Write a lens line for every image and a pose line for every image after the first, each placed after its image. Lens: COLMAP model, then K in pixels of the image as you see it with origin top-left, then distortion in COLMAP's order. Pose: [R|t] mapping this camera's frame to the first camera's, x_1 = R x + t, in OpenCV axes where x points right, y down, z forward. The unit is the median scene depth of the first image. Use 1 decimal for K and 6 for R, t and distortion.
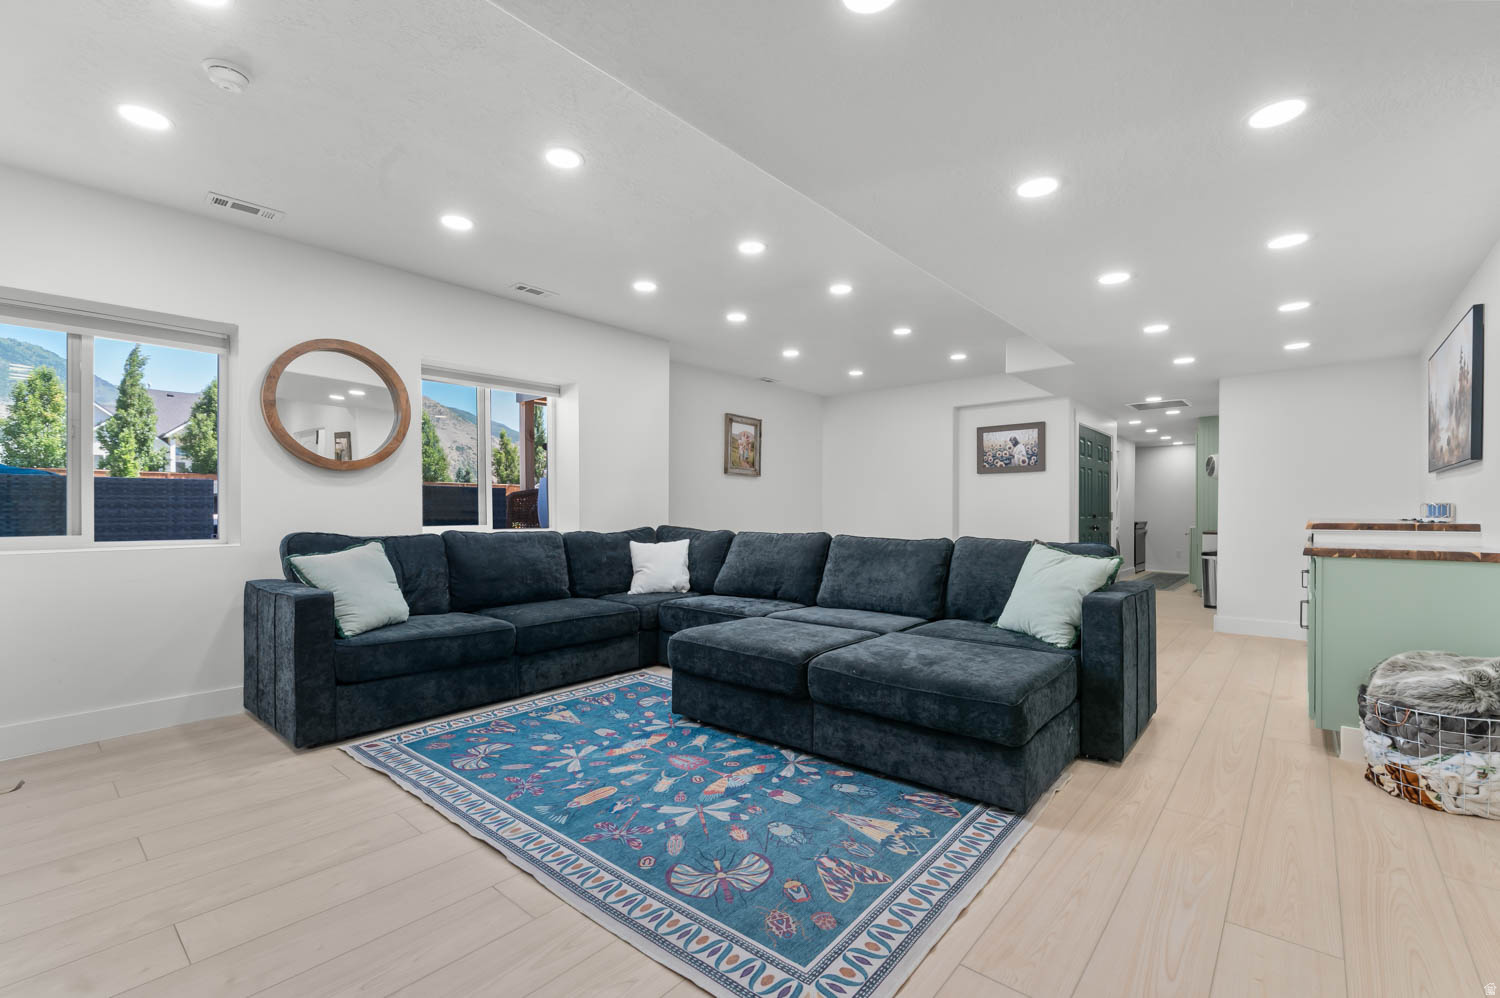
lens RADIAL K [[650.0, 0, 750.3], [0, 650.0, 505.8], [0, 0, 1]] dist [0.003089, 0.000603]
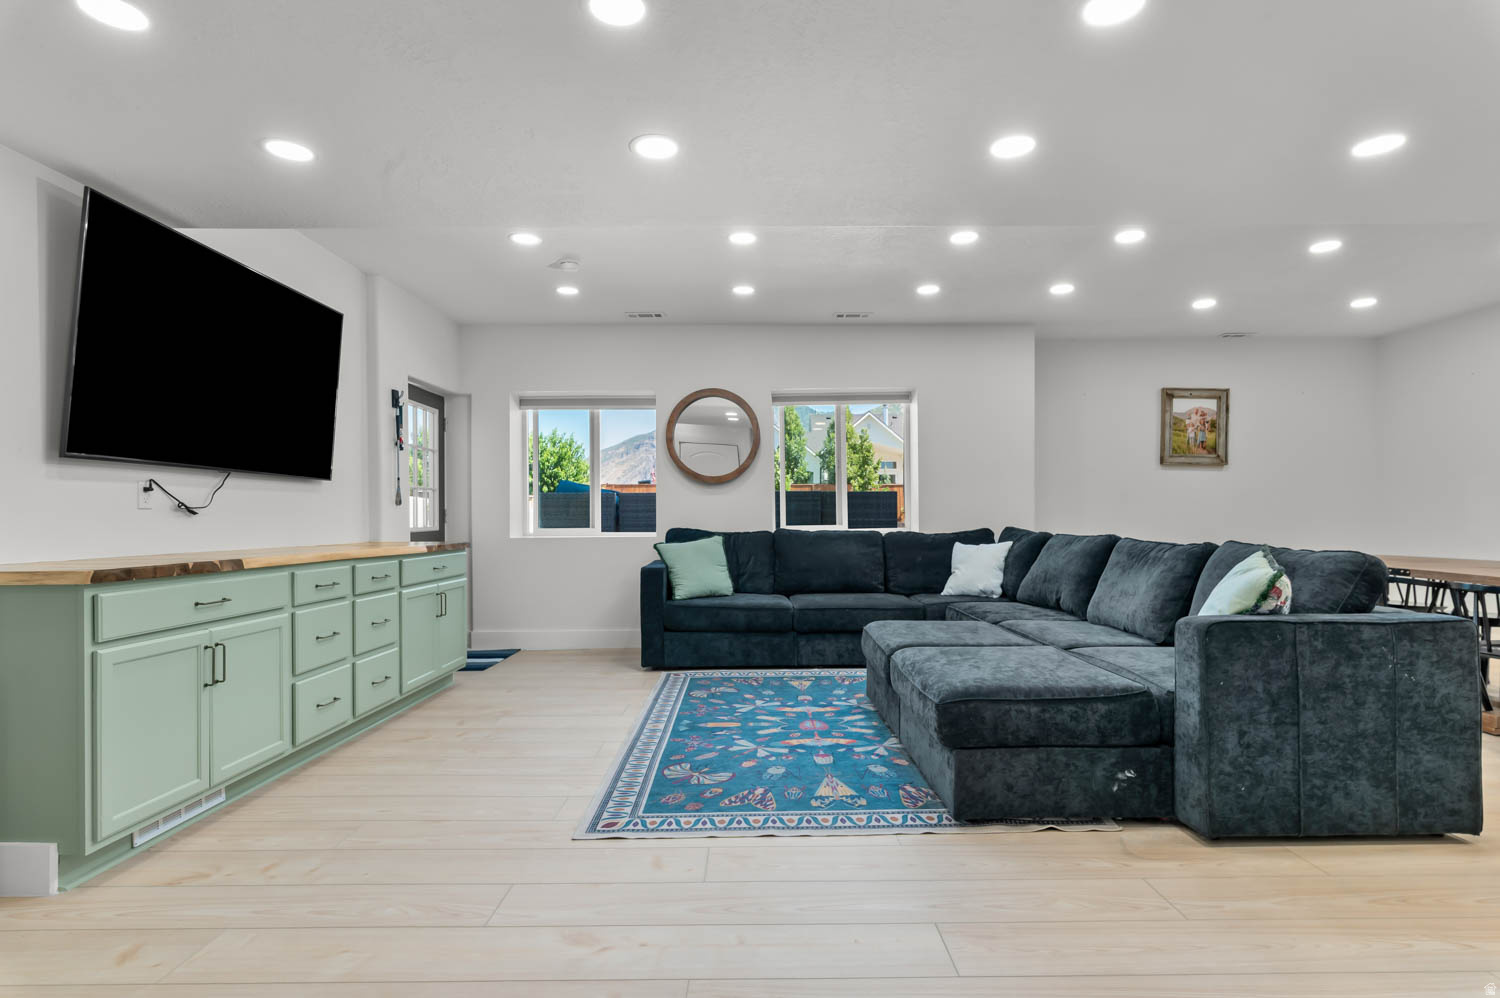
lens RADIAL K [[759.8, 0, 752.2], [0, 759.8, 509.1], [0, 0, 1]] dist [-0.001262, 0.000031]
pose [[0.650963, -0.011878, -0.759017, 0.784673], [0.011250, 0.999919, -0.006000, 0.012496], [0.759026, -0.004633, 0.651044, 0.031082]]
